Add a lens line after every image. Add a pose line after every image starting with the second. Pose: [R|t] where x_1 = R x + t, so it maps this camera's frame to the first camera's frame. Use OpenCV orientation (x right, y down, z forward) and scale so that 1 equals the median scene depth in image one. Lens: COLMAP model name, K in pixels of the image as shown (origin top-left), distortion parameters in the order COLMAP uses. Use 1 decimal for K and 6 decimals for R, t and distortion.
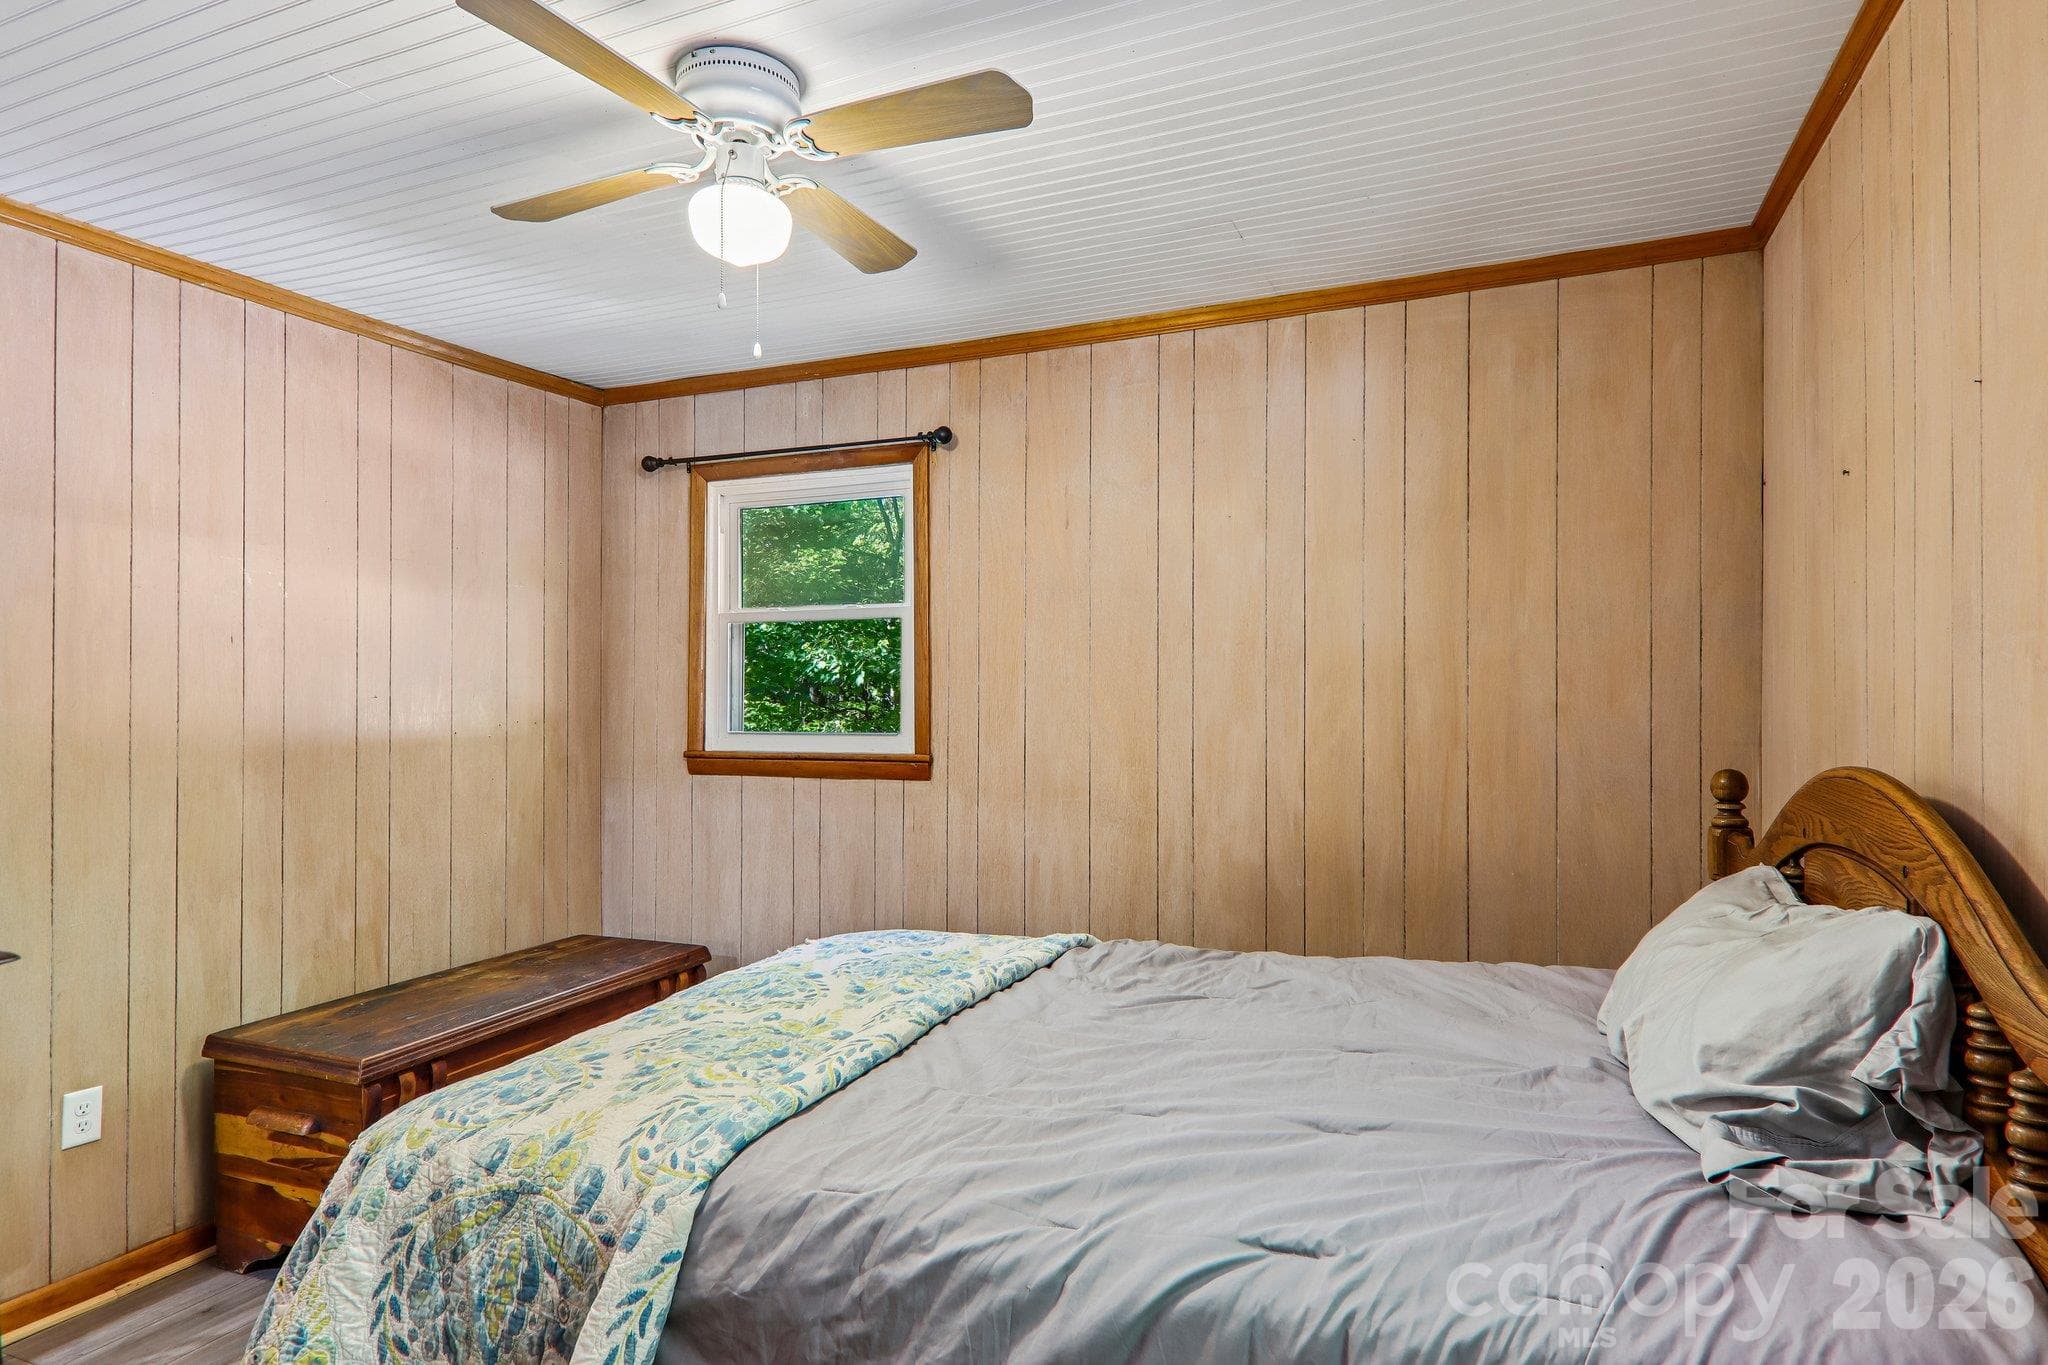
lens RADIAL K [[1147.2, 0, 1028.9], [0, 1147.2, 703.9], [0, 0, 1]] dist [0.019092, -0.002855]
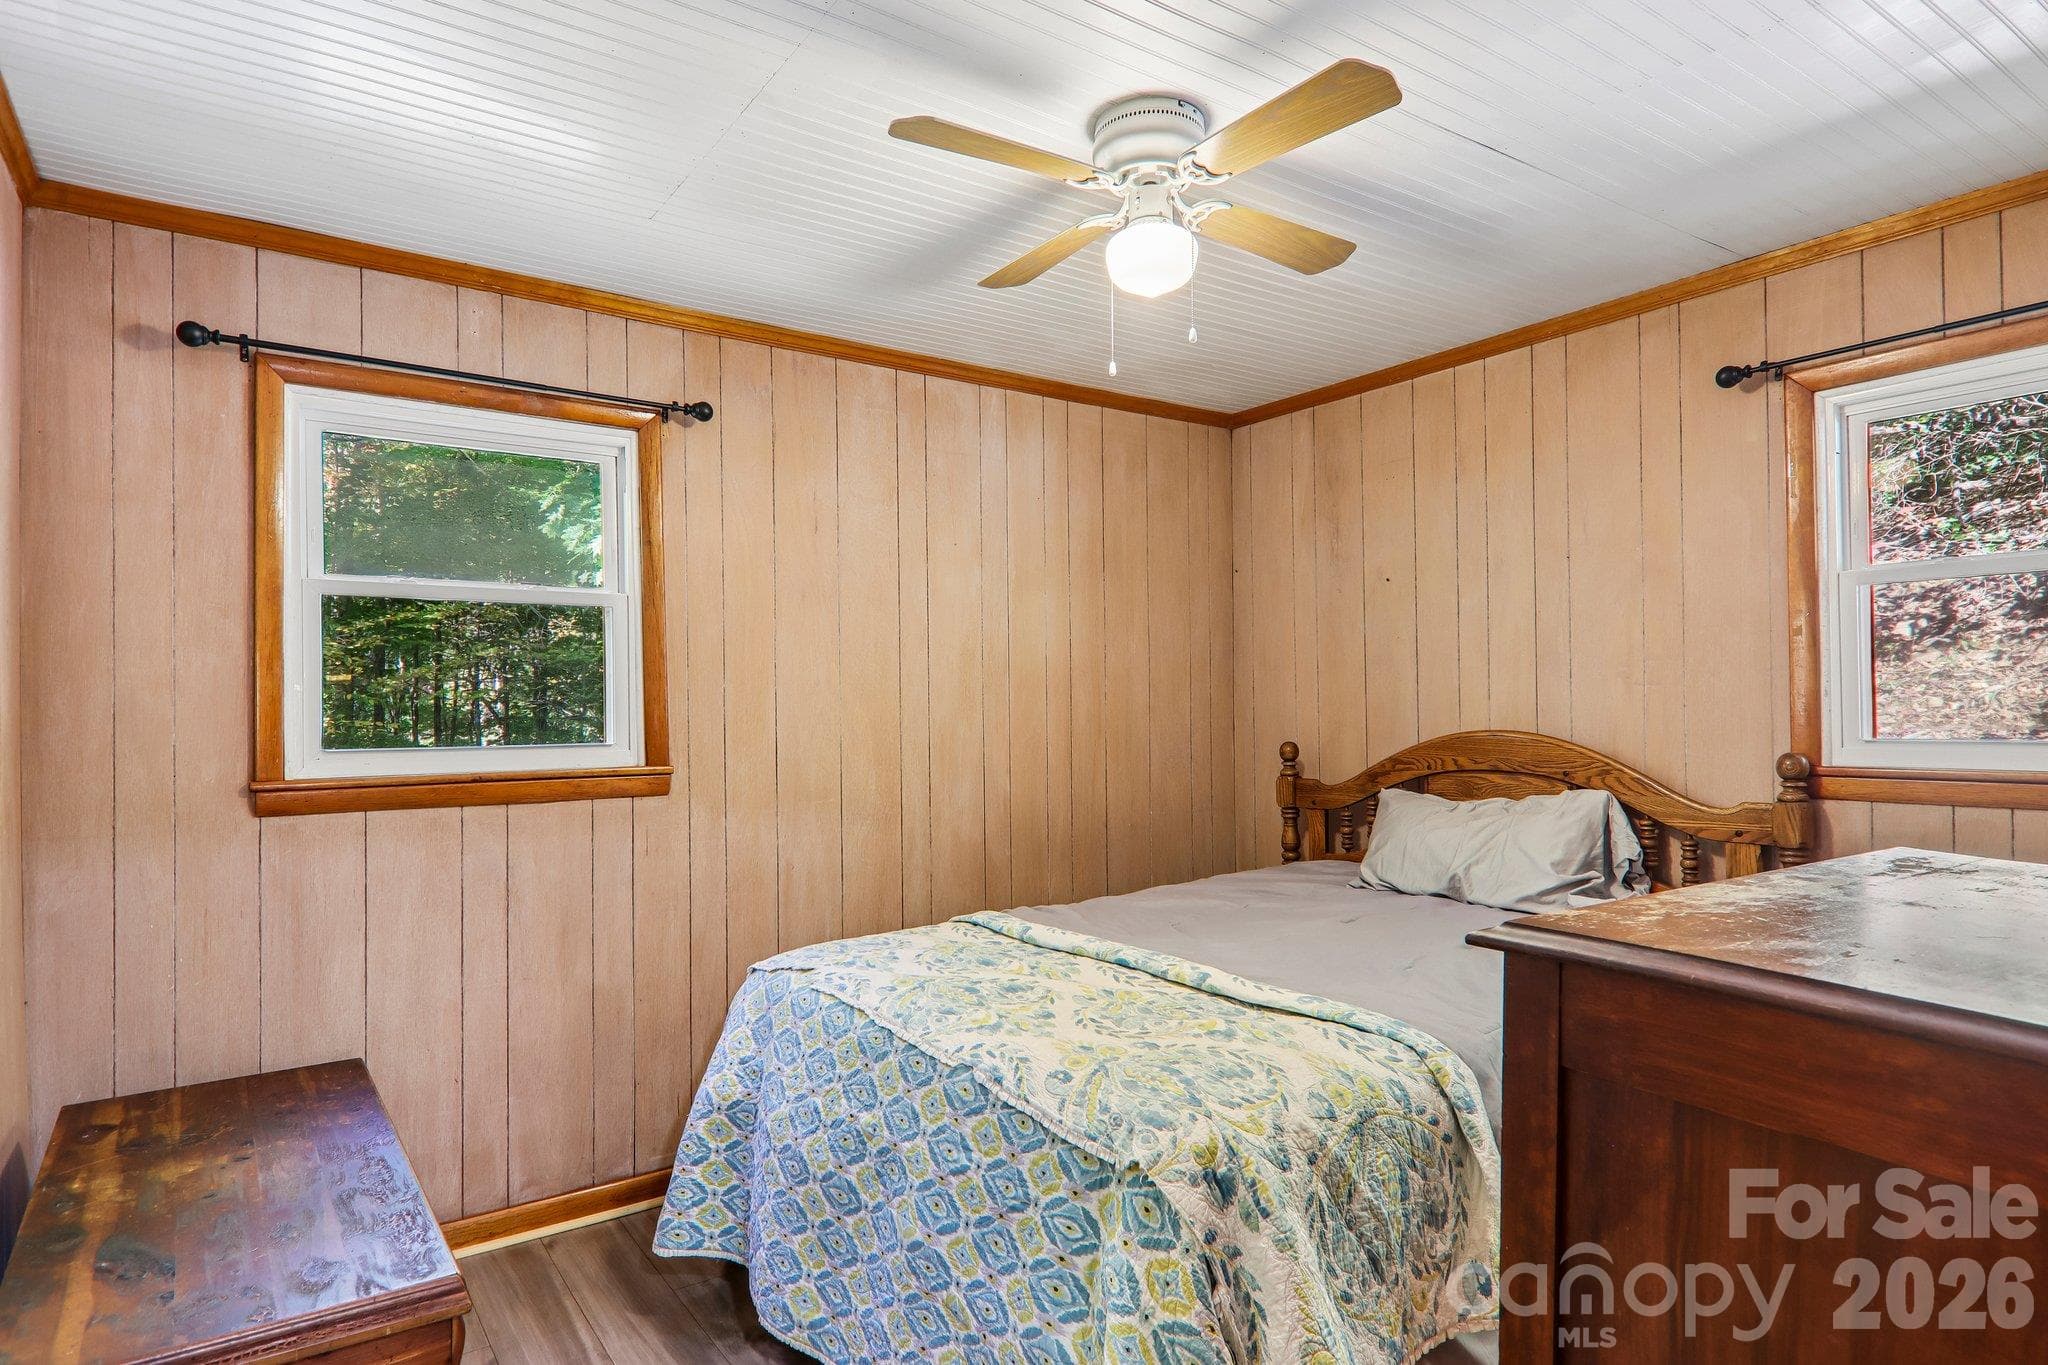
lens RADIAL K [[1147.2, 0, 1028.9], [0, 1147.2, 703.9], [0, 0, 1]] dist [0.019092, -0.002855]
pose [[0.523756, 0.000988, 0.851868, -0.757777], [0.011654, 0.999897, -0.008326, 0.008077], [-0.851789, 0.014288, 0.523691, 0.326392]]
